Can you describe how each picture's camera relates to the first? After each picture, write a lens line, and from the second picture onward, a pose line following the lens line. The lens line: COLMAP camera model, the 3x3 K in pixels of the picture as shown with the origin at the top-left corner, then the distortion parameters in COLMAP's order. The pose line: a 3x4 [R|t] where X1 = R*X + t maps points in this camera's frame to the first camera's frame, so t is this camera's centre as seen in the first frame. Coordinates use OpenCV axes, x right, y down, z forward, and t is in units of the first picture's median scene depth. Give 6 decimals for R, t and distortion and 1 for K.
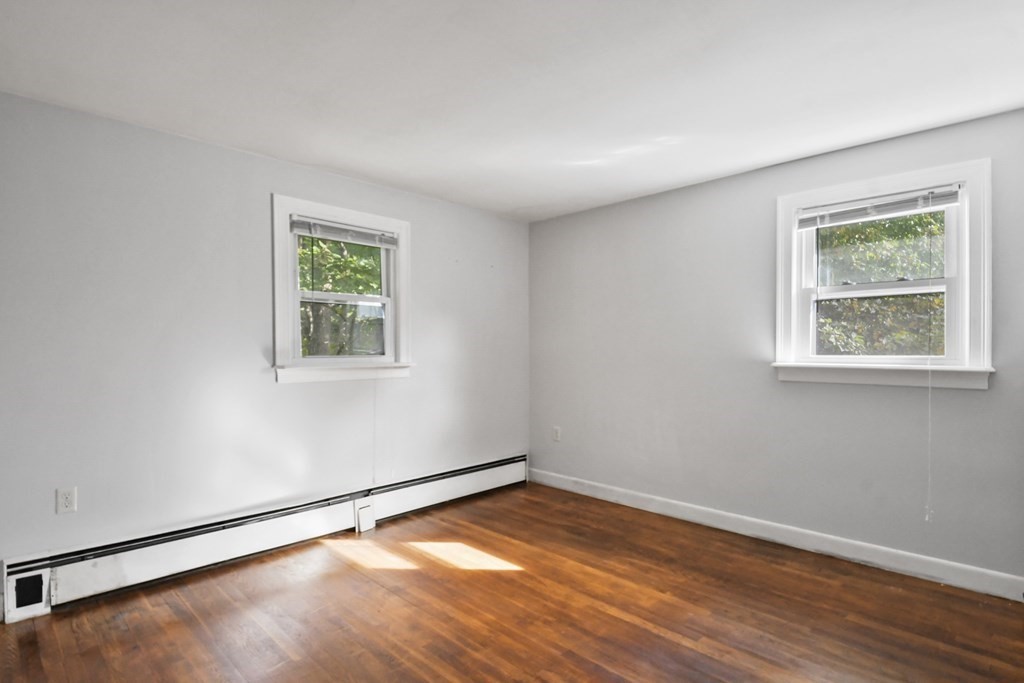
lens RADIAL K [[545.8, 0, 512.0], [0, 545.8, 341.5], [0, 0, 1]] dist [0.002987, 0.000963]
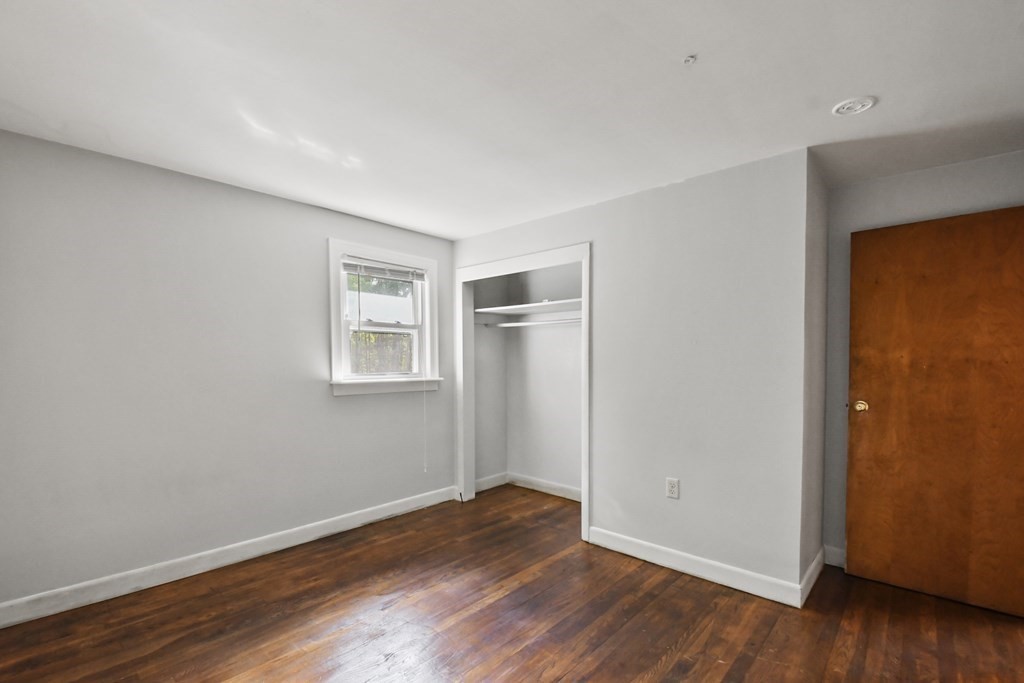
lens RADIAL K [[445.4, 0, 508.9], [0, 445.4, 359.6], [0, 0, 1]] dist [-0.002788, -0.000872]
pose [[-0.047992, 0.006286, 0.998828, -0.521195], [-0.014966, 0.999863, -0.007012, -0.005137], [-0.998736, -0.015285, -0.047891, 0.720279]]
